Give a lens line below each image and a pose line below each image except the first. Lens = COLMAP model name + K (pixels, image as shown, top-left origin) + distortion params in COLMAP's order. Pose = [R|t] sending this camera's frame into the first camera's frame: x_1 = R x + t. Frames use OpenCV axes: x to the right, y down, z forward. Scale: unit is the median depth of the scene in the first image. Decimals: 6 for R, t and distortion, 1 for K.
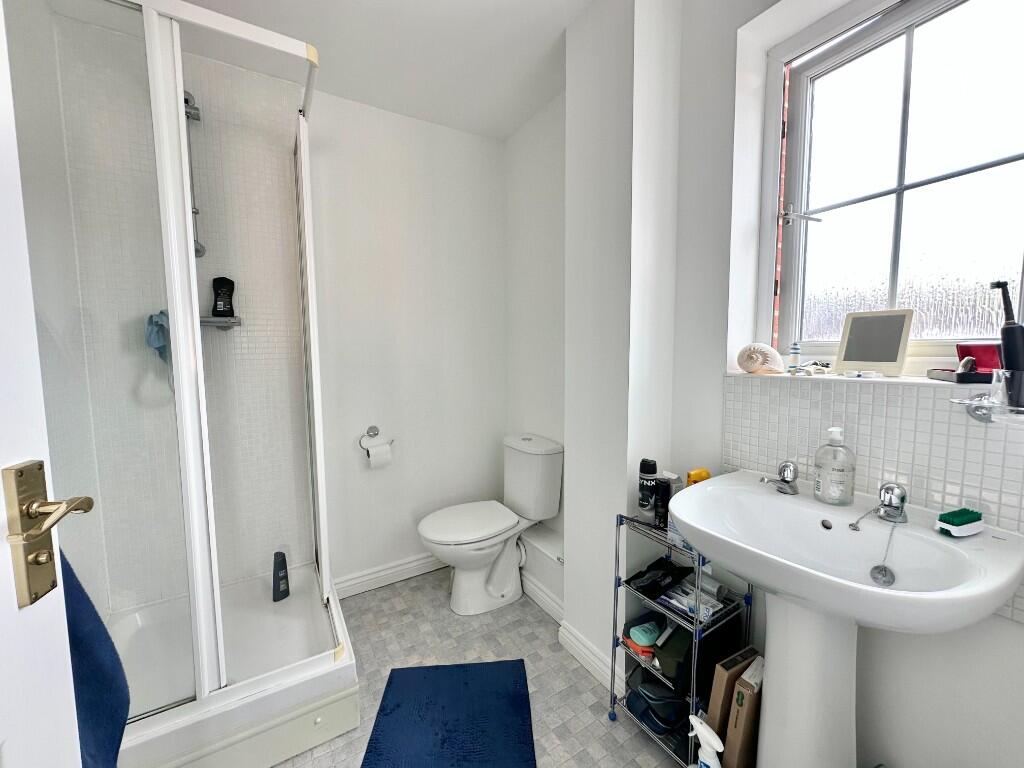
lens RADIAL K [[409.5, 0, 513.9], [0, 409.5, 382.5], [0, 0, 1]] dist [0.000154, -0.000003]
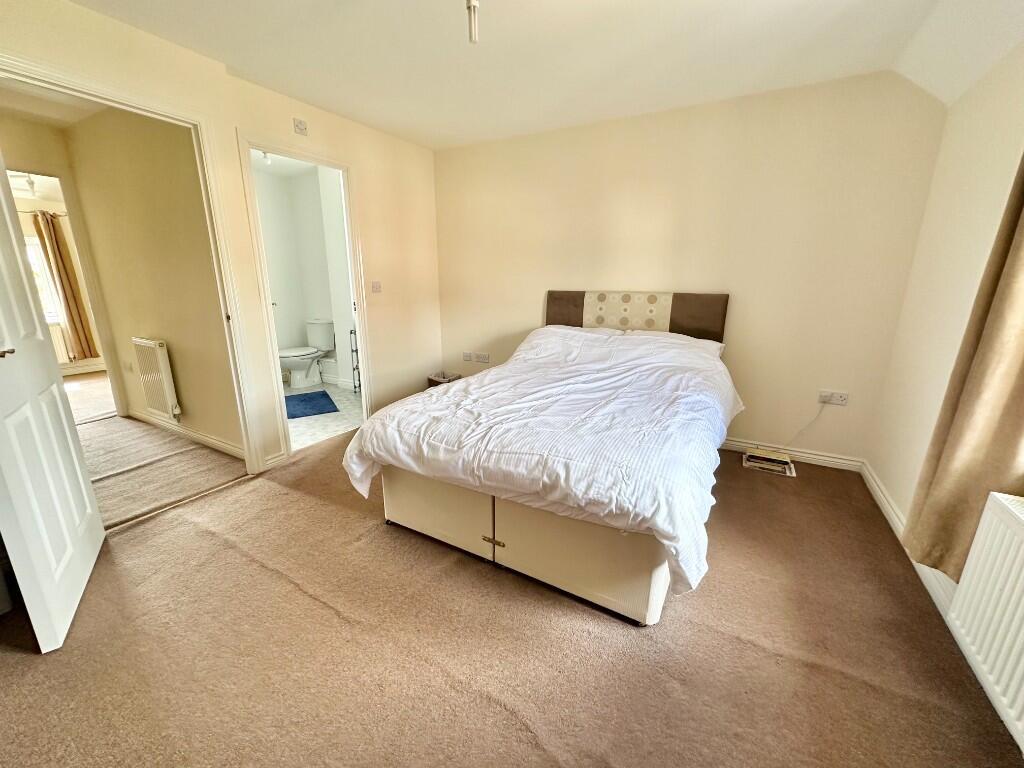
lens RADIAL K [[409.5, 0, 512.3], [0, 409.5, 379.8], [0, 0, 1]] dist [0.000154, -0.000003]
pose [[0.864458, -0.114061, 0.489594, -0.207725], [0.031805, 0.984378, 0.173174, 0.102556], [-0.501698, -0.134130, 0.854581, -1.817239]]
